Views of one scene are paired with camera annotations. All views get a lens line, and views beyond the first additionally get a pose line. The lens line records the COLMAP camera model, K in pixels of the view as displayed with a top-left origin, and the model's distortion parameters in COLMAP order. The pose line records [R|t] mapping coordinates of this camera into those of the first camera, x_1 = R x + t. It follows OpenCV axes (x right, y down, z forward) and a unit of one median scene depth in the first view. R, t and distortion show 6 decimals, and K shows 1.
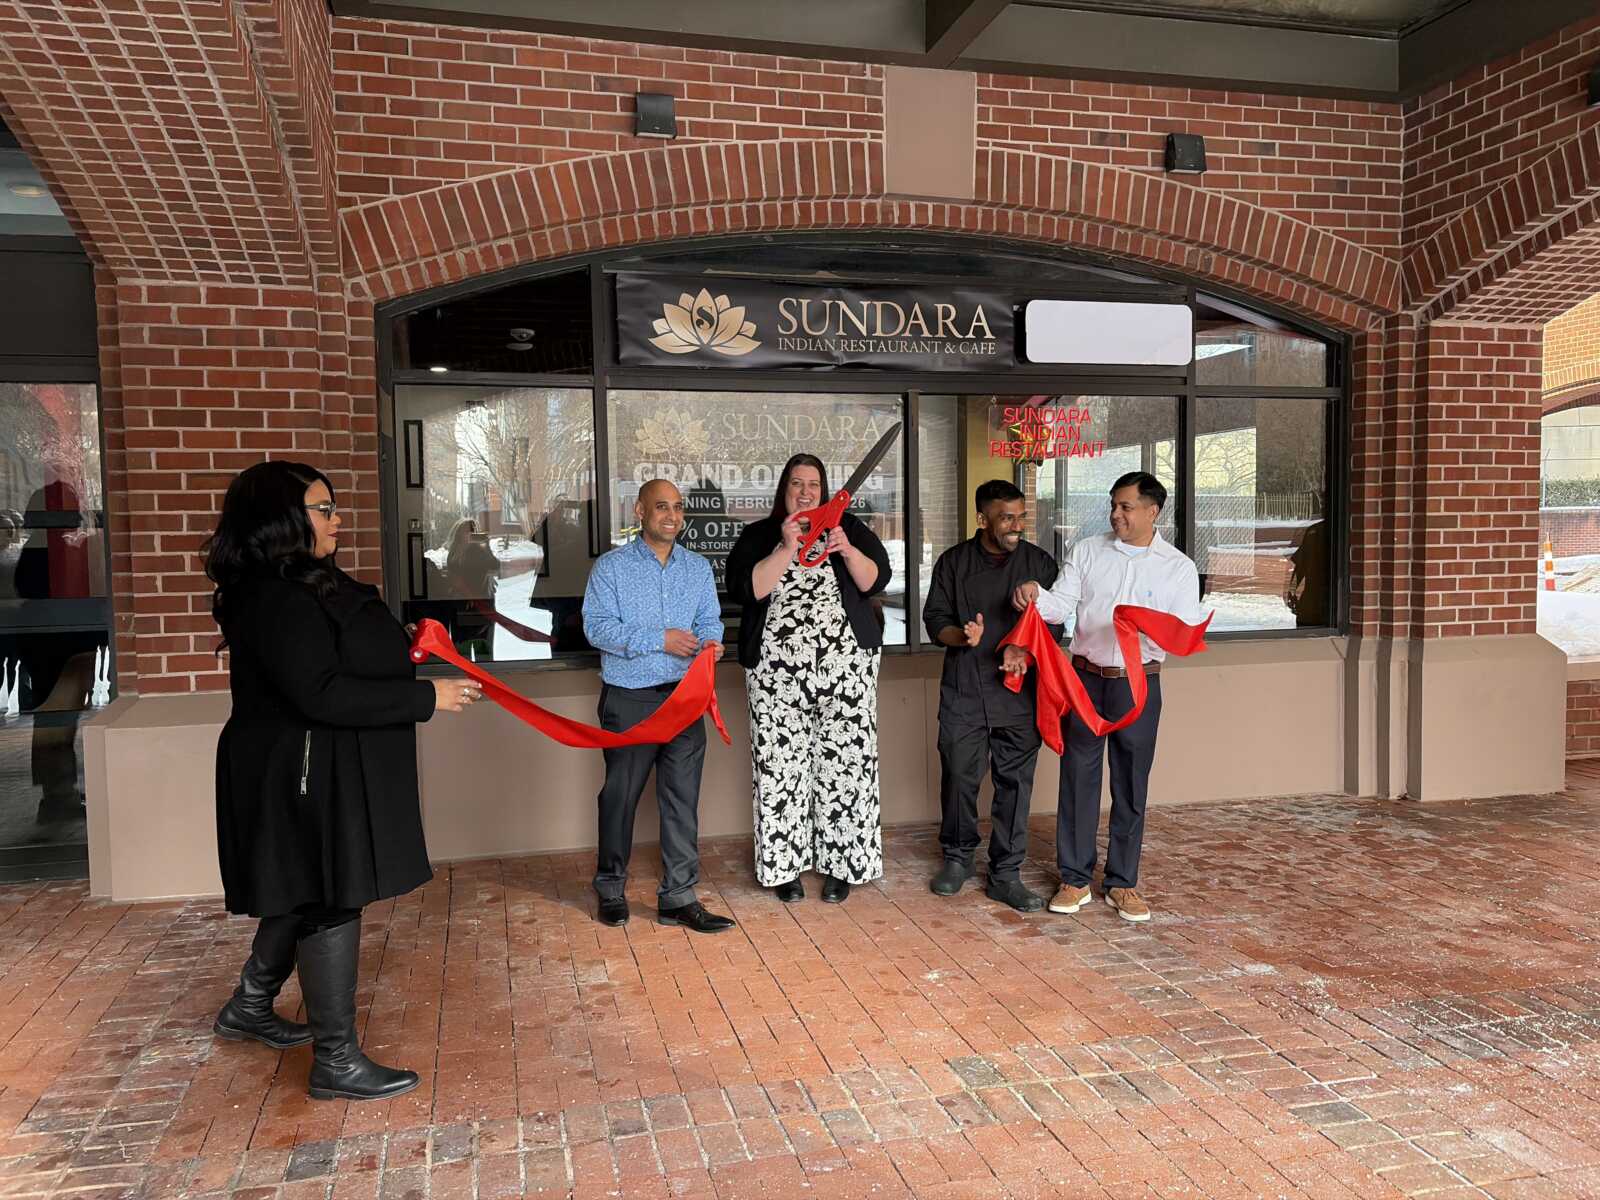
lens RADIAL K [[1224.1, 0, 793.3], [0, 1224.1, 598.6], [0, 0, 1]] dist [0.062698, -0.041911]
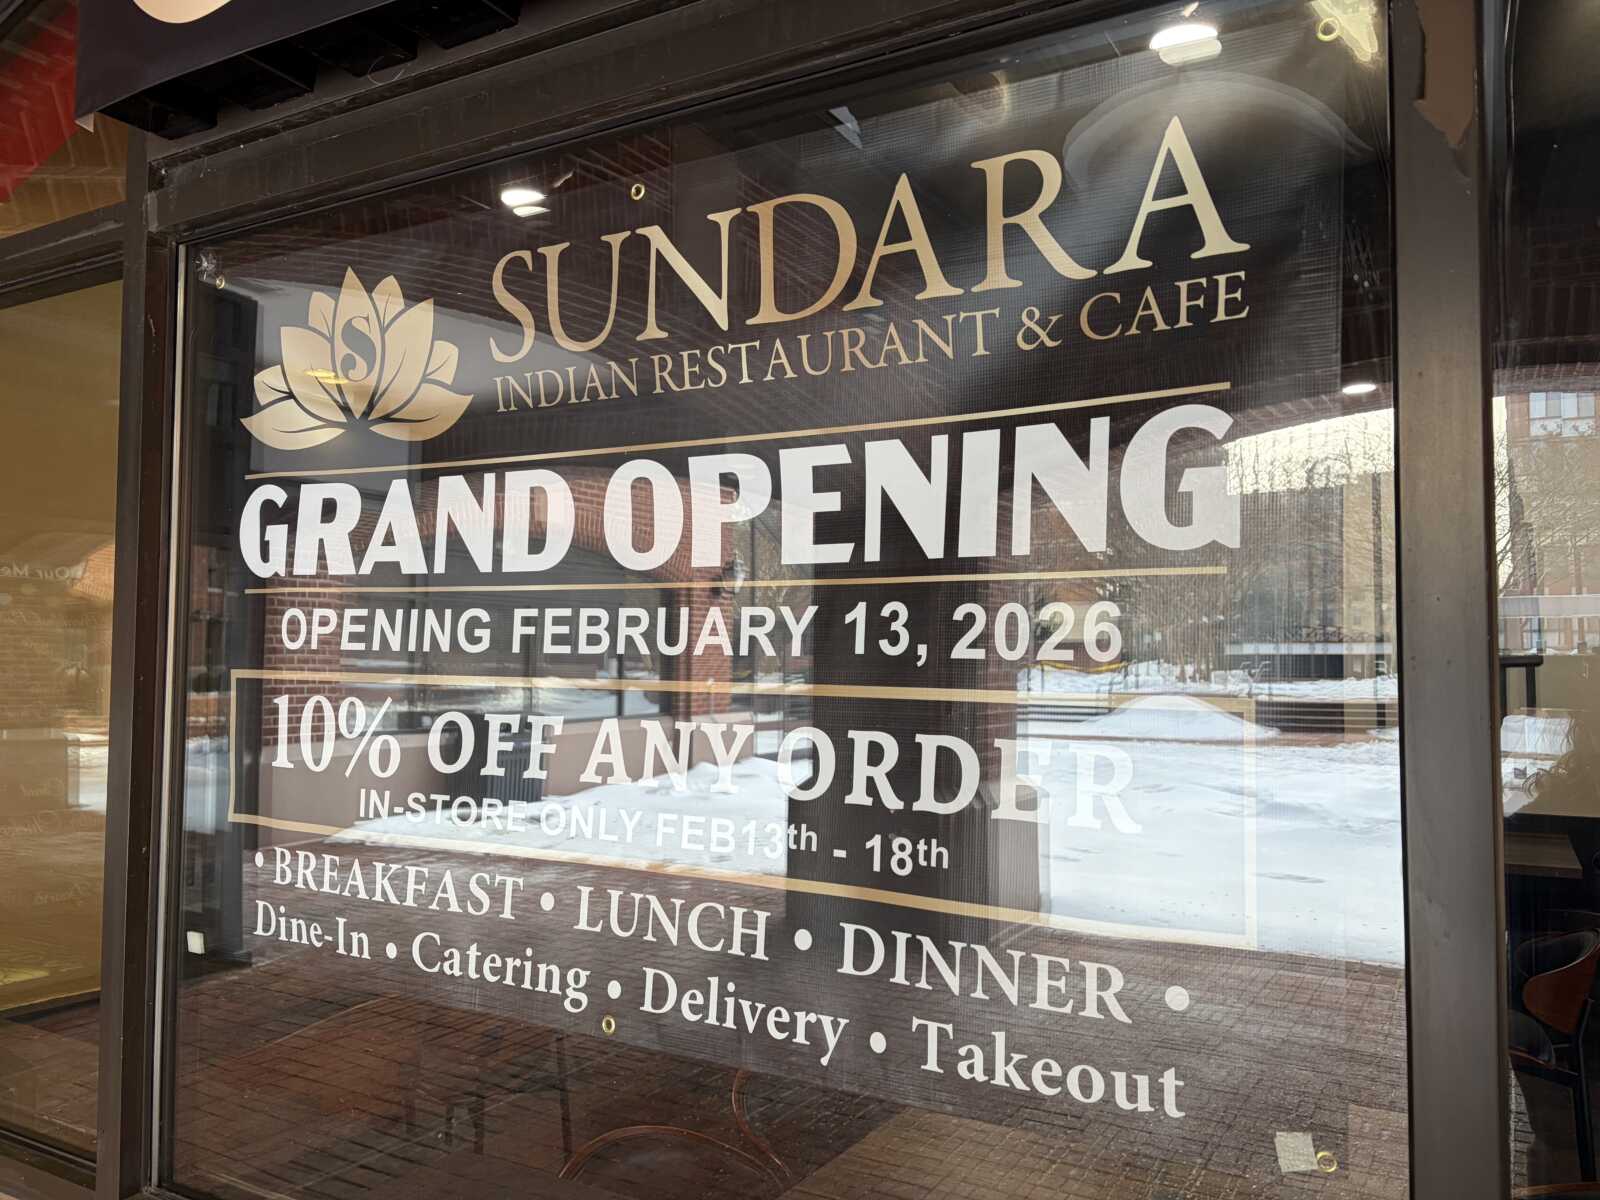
lens RADIAL K [[1207.0, 0, 781.5], [0, 1207.0, 608.7], [0, 0, 1]] dist [0.133410, -0.171077]
pose [[0.698014, -0.009087, -0.716026, 0.167503], [-0.057831, 0.995938, -0.069015, -0.078096], [0.713745, 0.089583, 0.694654, 0.978257]]
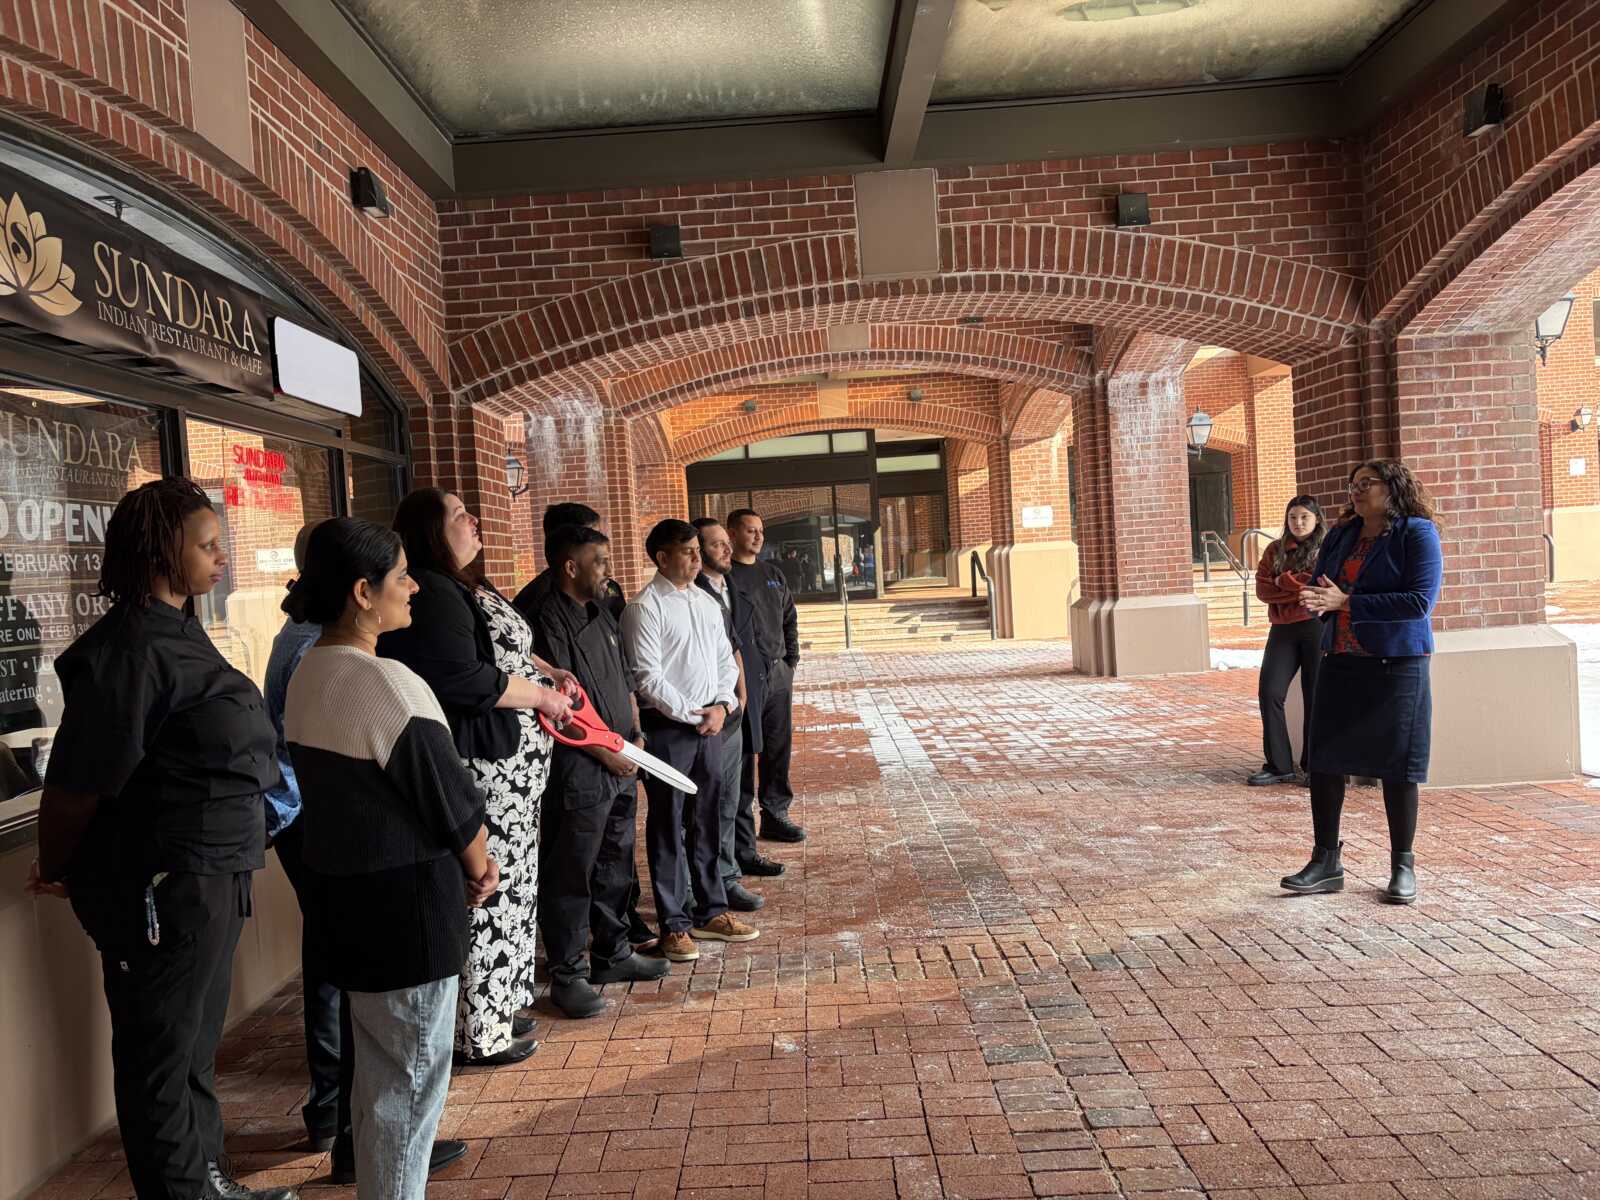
lens RADIAL K [[1224.1, 0, 793.3], [0, 1224.1, 598.6], [0, 0, 1]] dist [0.062698, -0.041911]
pose [[0.264803, -0.032967, 0.963739, -0.584319], [0.115298, 0.993328, 0.002299, -0.021929], [-0.957385, 0.110508, 0.266837, 0.543660]]
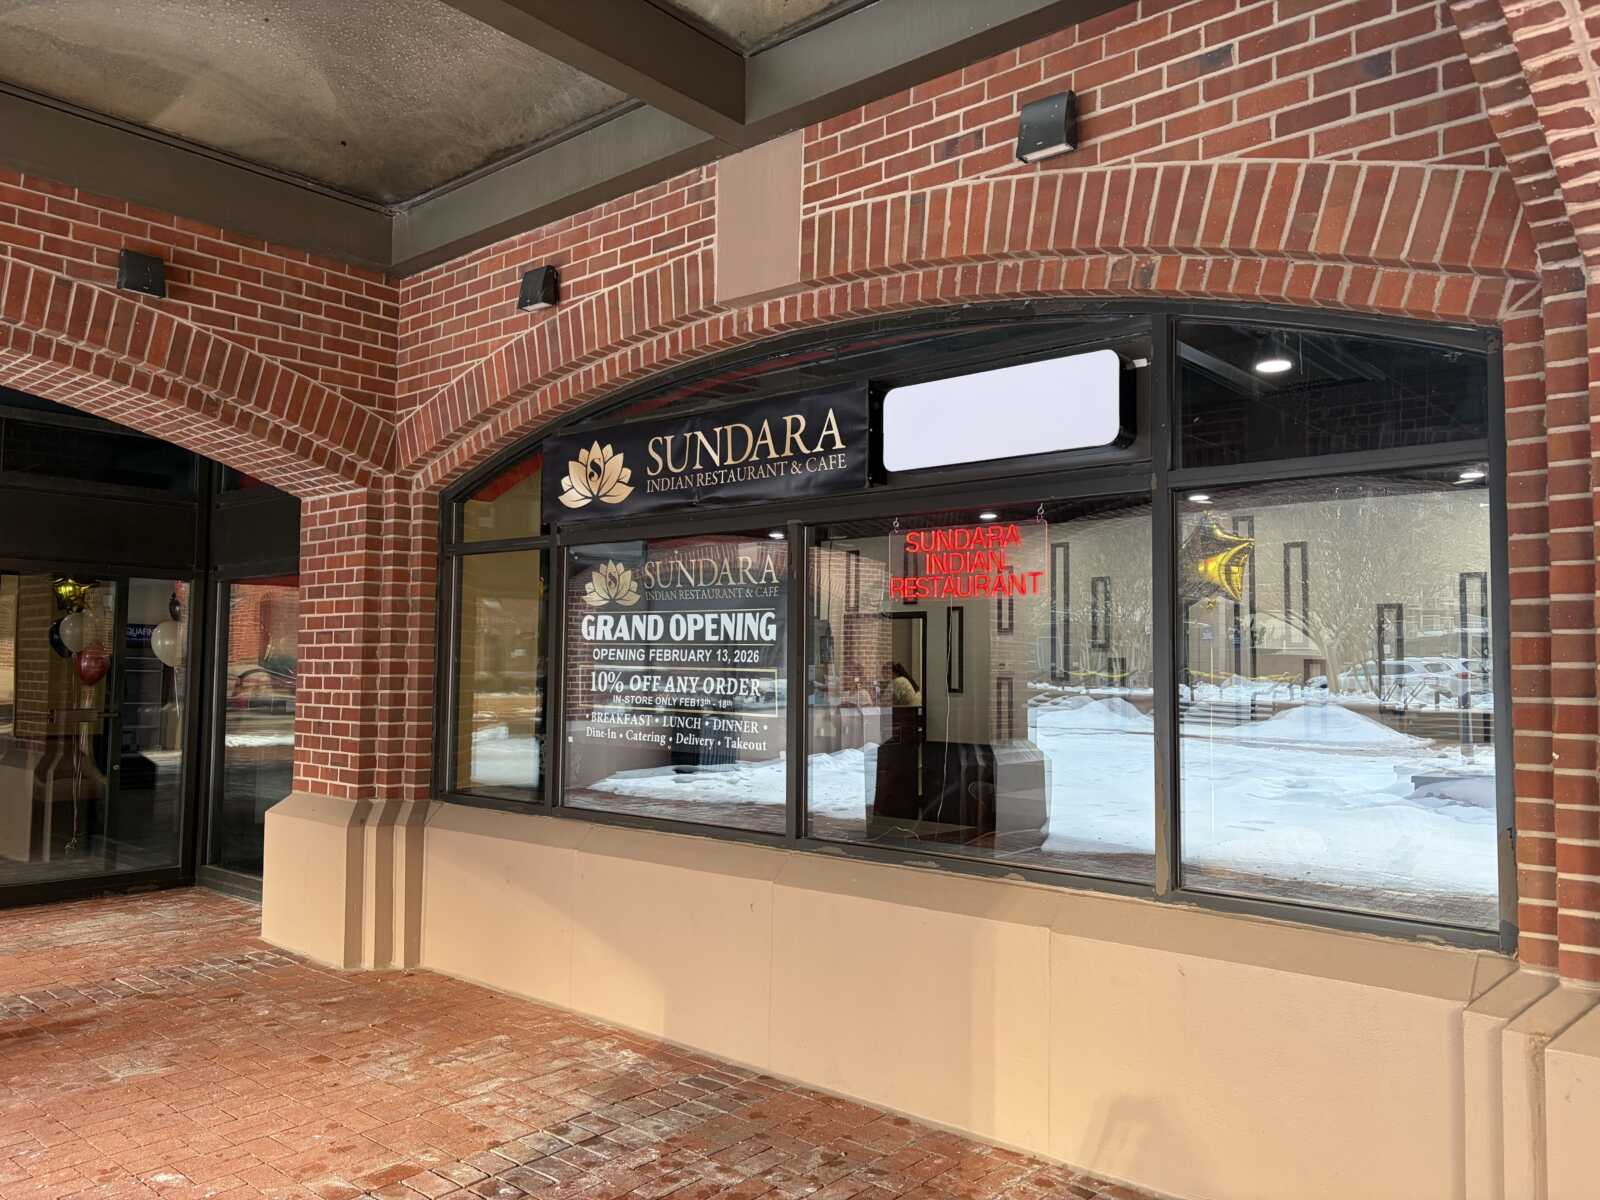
lens RADIAL K [[1207.0, 0, 781.5], [0, 1207.0, 608.7], [0, 0, 1]] dist [0.133410, -0.171077]
pose [[0.553977, -0.018673, -0.832323, 0.874692], [-0.066254, 0.995589, -0.066433, -0.066012], [0.829892, 0.091947, 0.550296, 0.634671]]
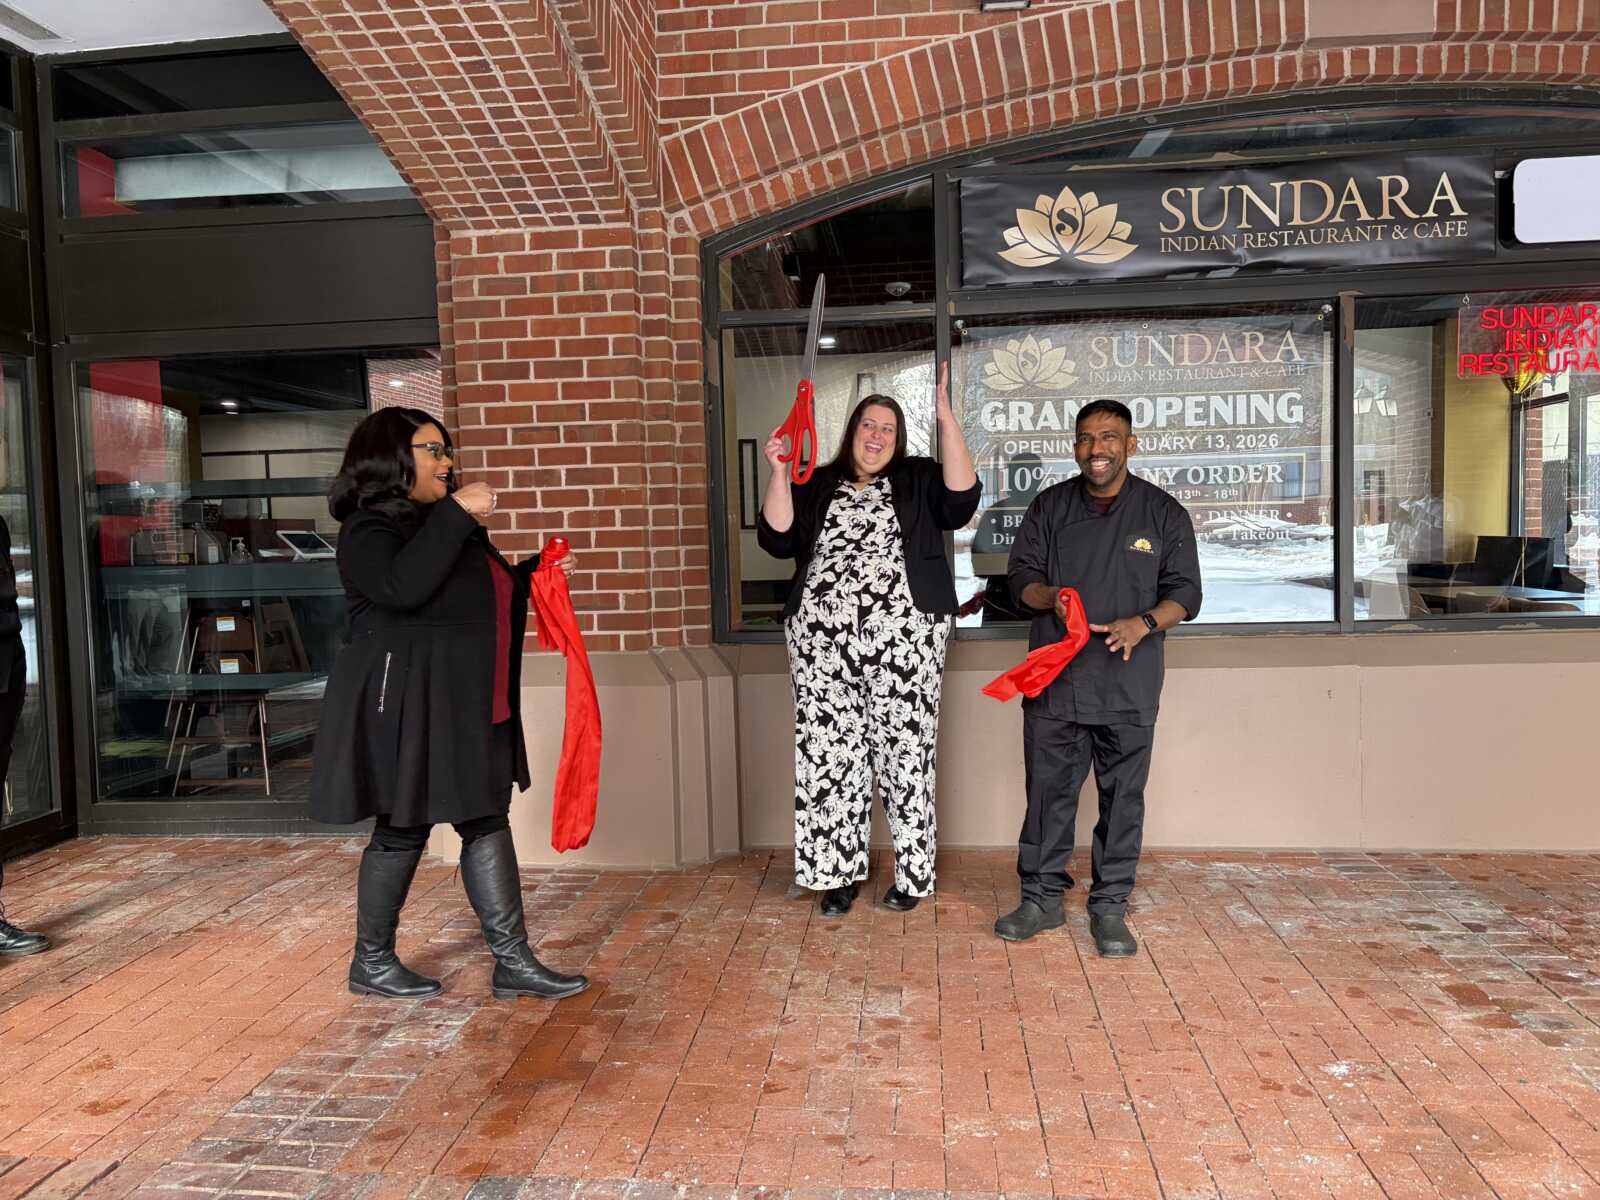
lens RADIAL K [[1219.8, 0, 794.7], [0, 1219.8, 595.3], [0, 0, 1]] dist [0.052143, -0.043552]
pose [[0.937722, 0.006641, -0.347324, 0.048567], [-0.005844, 0.999977, 0.003342, 0.023943], [0.347338, -0.001104, 0.937739, 0.166706]]
